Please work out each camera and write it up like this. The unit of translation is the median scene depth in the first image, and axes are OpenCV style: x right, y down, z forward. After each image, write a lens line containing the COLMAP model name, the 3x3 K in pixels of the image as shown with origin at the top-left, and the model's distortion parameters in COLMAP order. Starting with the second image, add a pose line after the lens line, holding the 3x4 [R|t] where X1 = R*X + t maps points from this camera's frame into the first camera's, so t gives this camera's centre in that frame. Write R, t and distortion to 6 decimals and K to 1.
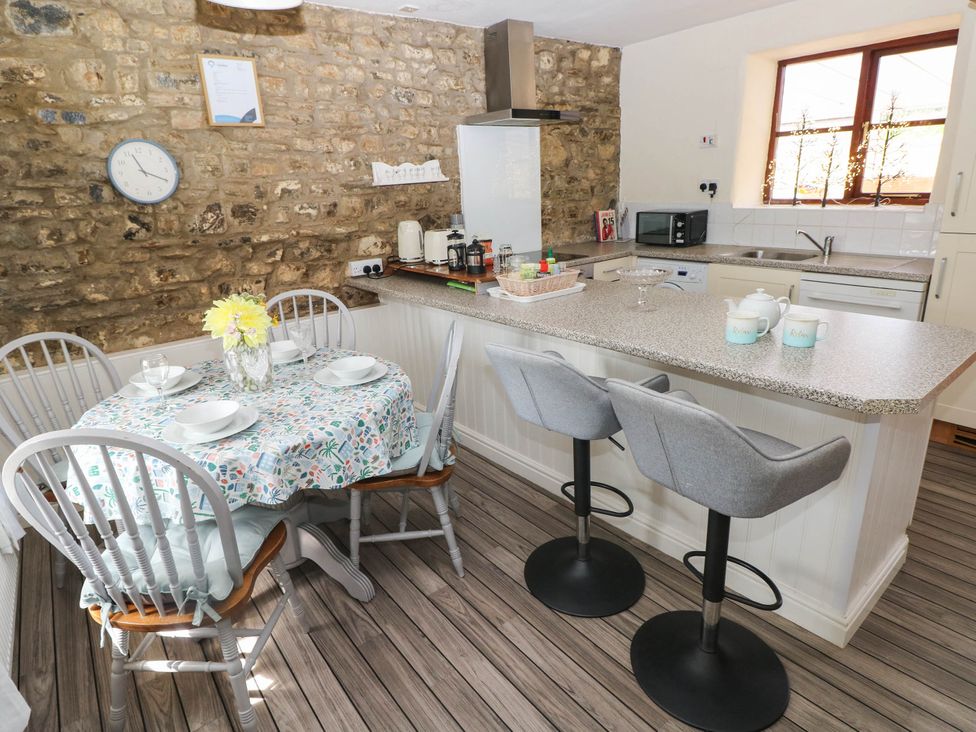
lens RADIAL K [[543.6, 0, 486.3], [0, 543.6, 353.7], [0, 0, 1]] dist [0.000737, -0.016172]
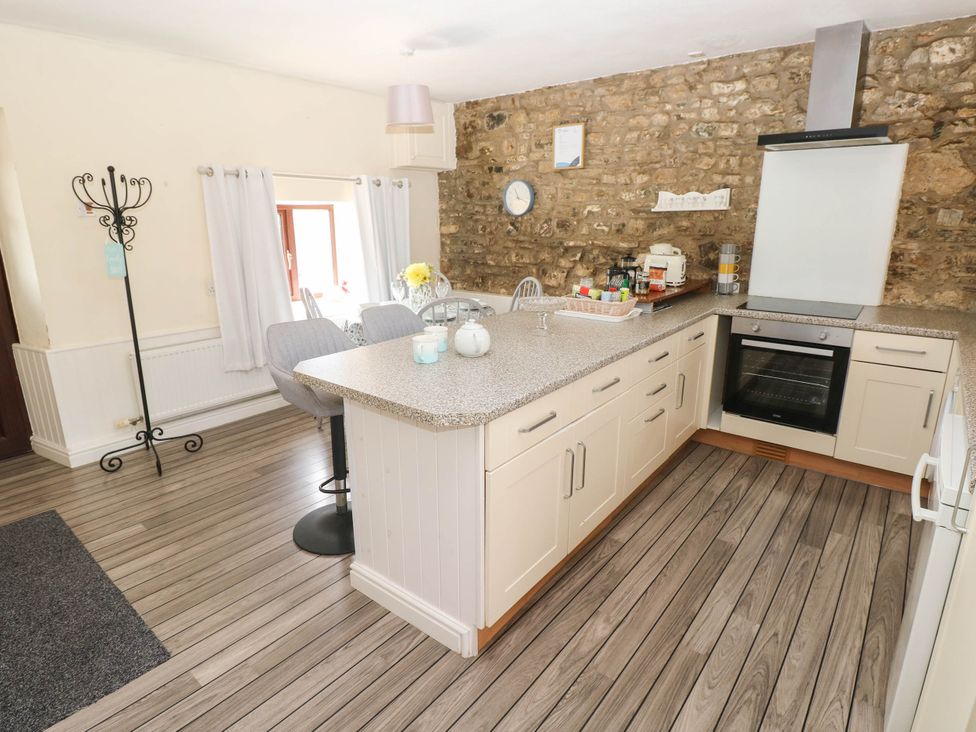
lens RADIAL K [[543.6, 0, 486.3], [0, 543.6, 353.7], [0, 0, 1]] dist [0.000737, -0.016172]
pose [[0.221564, 0.290731, -0.930798, 1.033755], [-0.297943, 0.929060, 0.219267, -0.199162], [0.928515, 0.228743, 0.292467, 0.448990]]
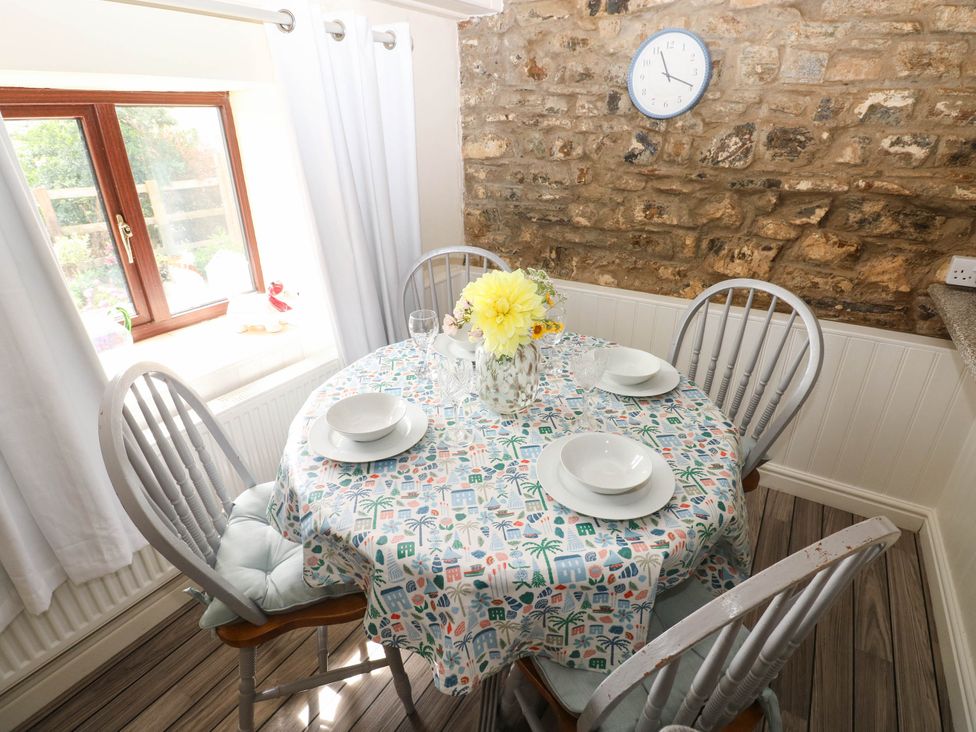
lens RADIAL K [[511.6, 0, 485.8], [0, 511.6, 353.9], [0, 0, 1]] dist [0.001206, -0.014223]
pose [[0.332714, 0.433506, -0.837481, 0.057623], [-0.288917, 0.892229, 0.347065, -0.142784], [0.897679, 0.126489, 0.422104, 0.458239]]
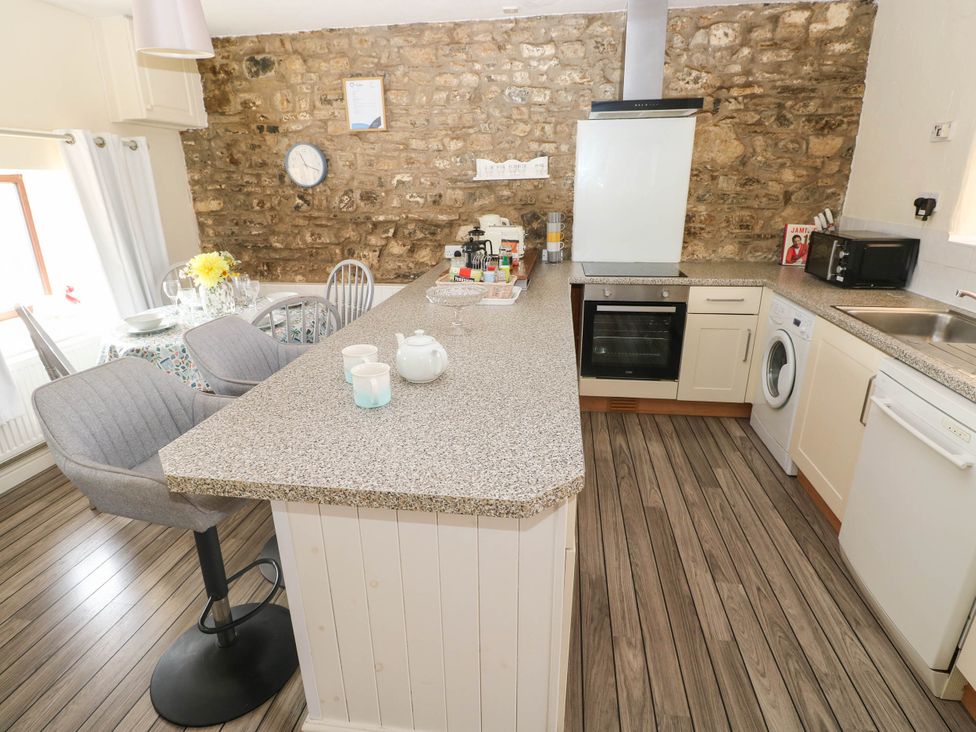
lens RADIAL K [[512.8, 0, 491.8], [0, 512.8, 357.5], [0, 0, 1]] dist [0.001410, -0.017399]
pose [[0.691793, 0.271210, -0.669229, 0.717190], [-0.238411, 0.960602, 0.142842, -0.137207], [0.681603, 0.060734, 0.729197, 0.322180]]
